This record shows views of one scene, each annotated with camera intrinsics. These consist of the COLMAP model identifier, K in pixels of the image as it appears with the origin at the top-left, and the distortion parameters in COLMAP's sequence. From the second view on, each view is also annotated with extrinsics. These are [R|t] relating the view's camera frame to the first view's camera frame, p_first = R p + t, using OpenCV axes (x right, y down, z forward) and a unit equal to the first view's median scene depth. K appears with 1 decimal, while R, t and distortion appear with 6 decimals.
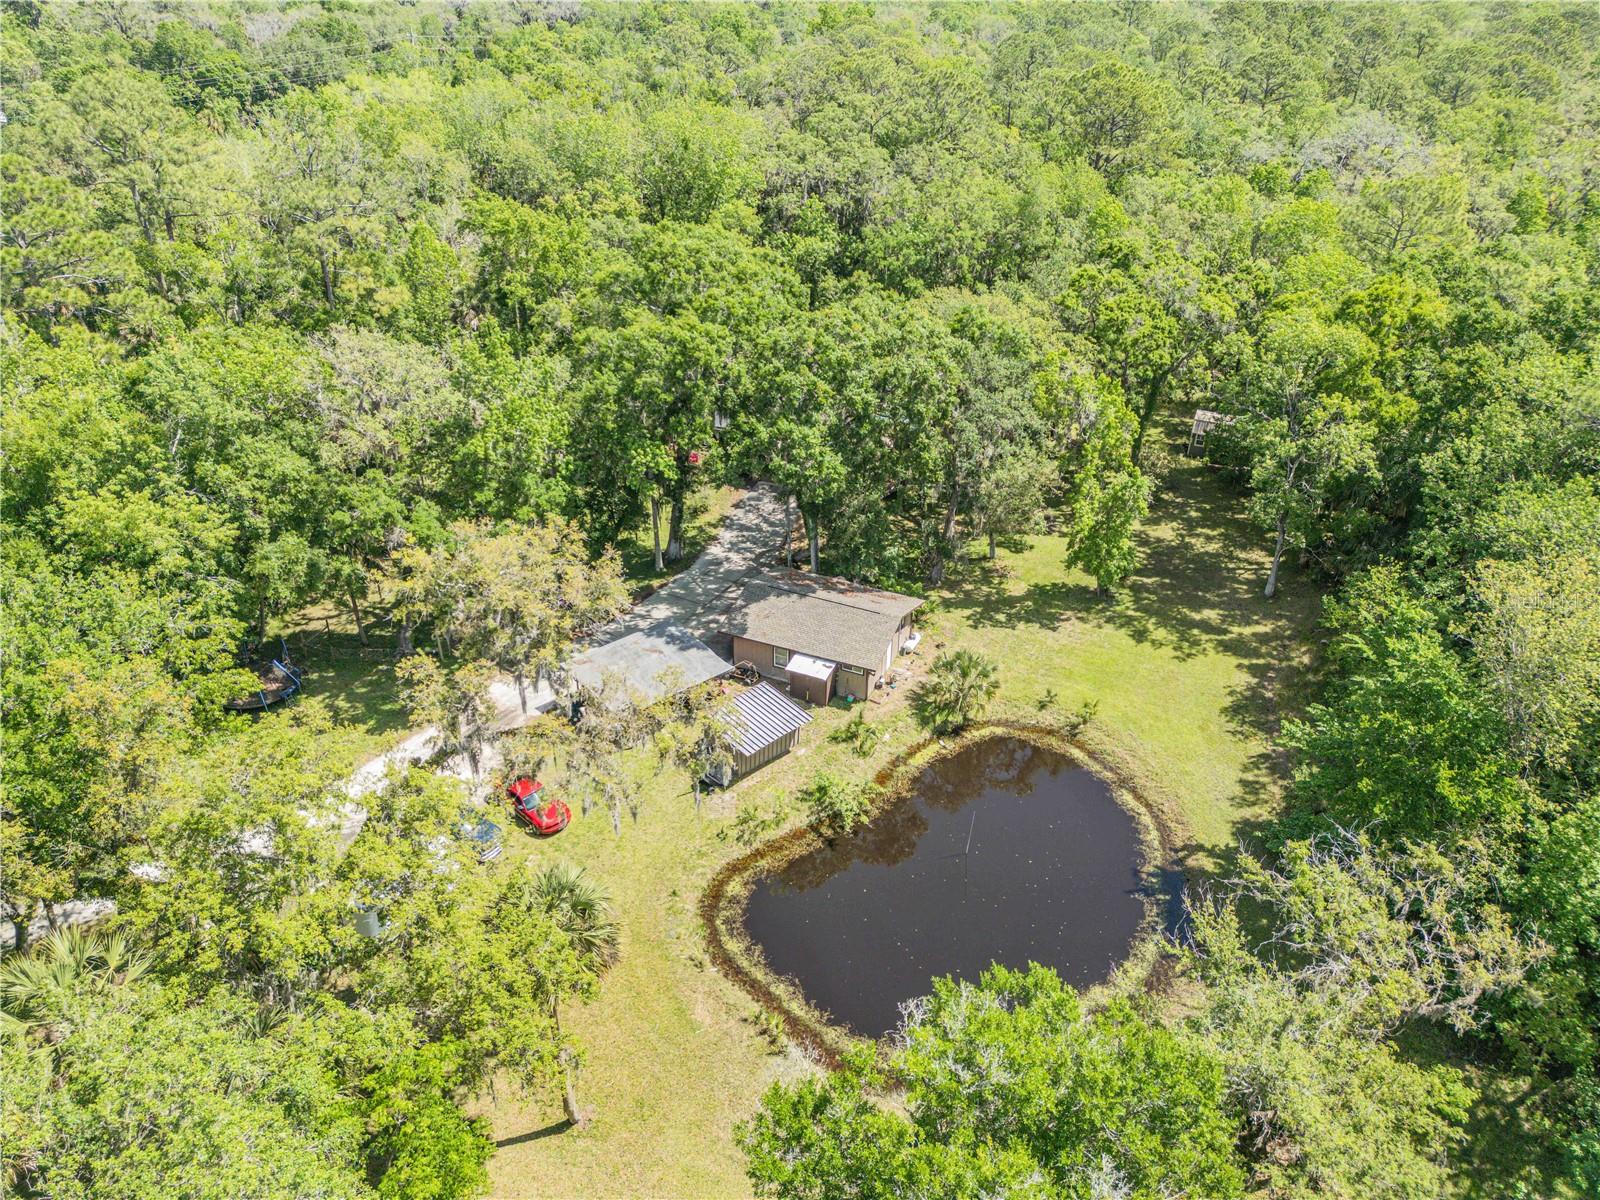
lens RADIAL K [[1117.9, 0, 794.0], [0, 1117.9, 599.0], [0, 0, 1]] dist [-0.001858, -0.000969]
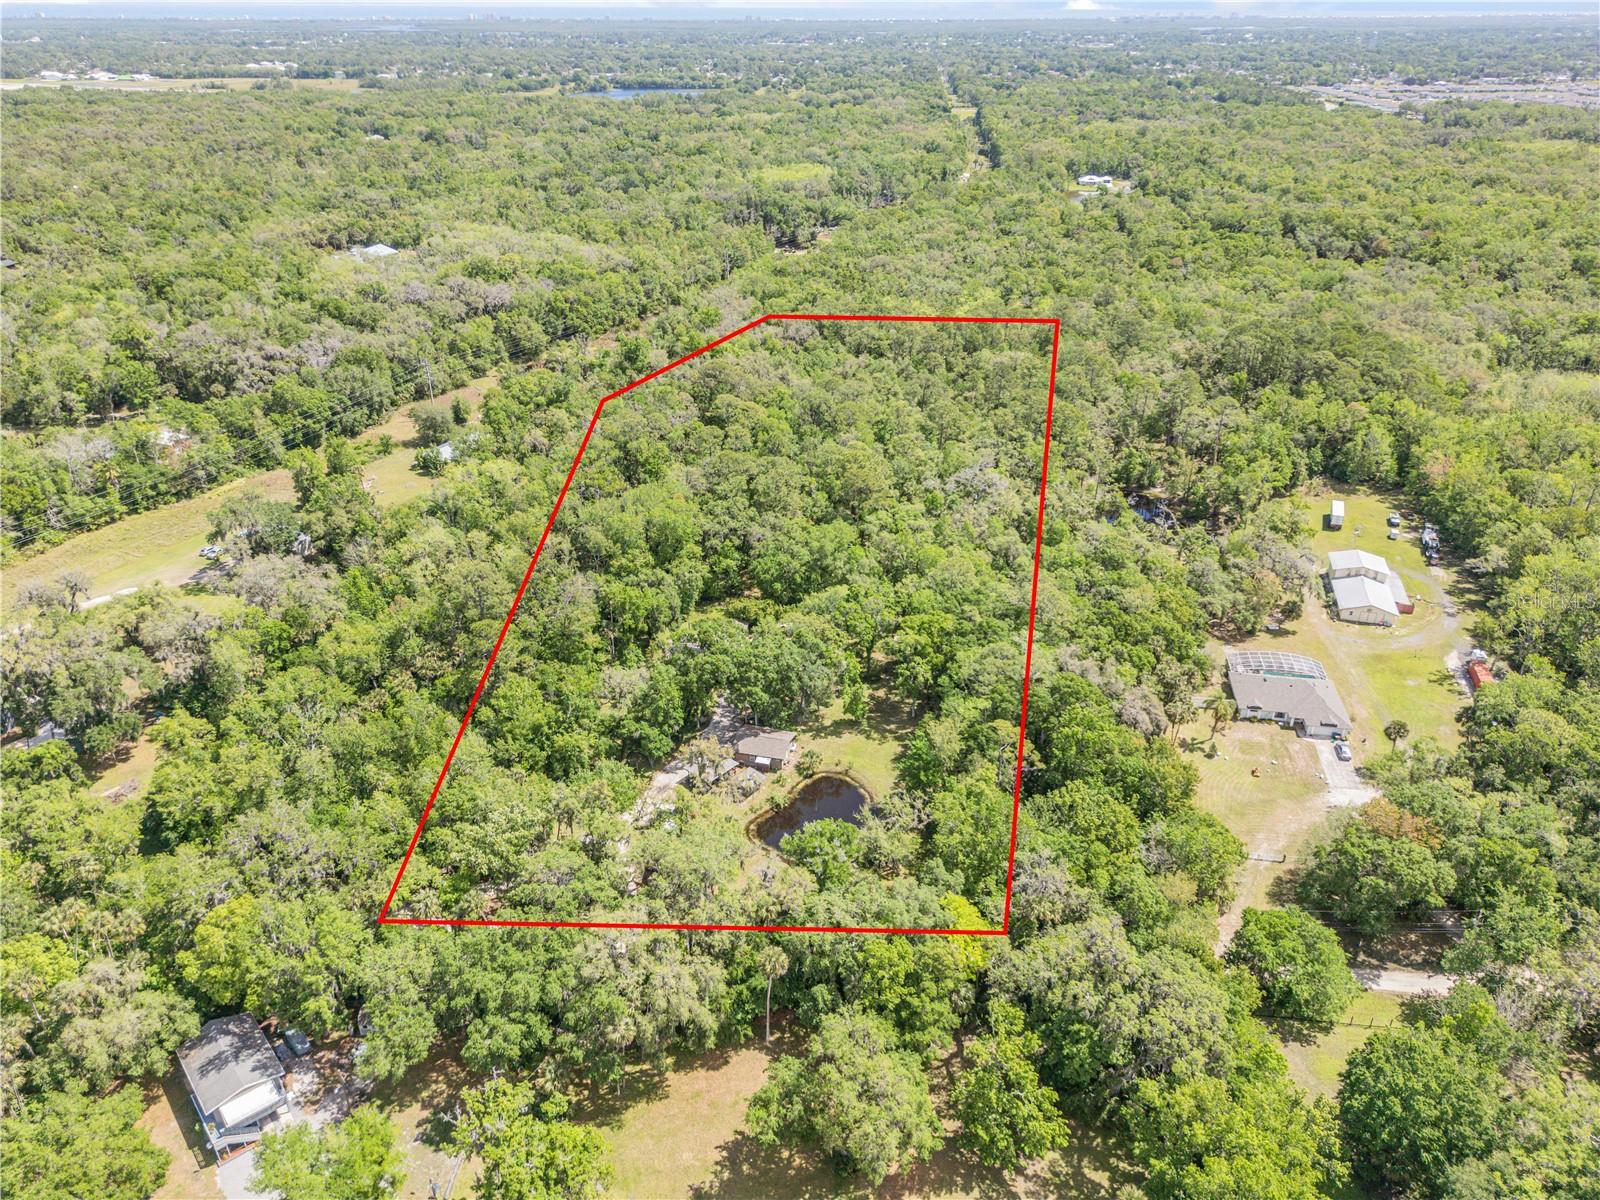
lens RADIAL K [[1132.0, 0, 801.1], [0, 1132.0, 600.0], [0, 0, 1]] dist [0.030934, -0.031561]
pose [[0.986253, -0.087553, 0.140144, -0.267645], [0.093543, 0.994937, -0.036733, -0.244110], [-0.136218, 0.049338, 0.989449, -2.047432]]
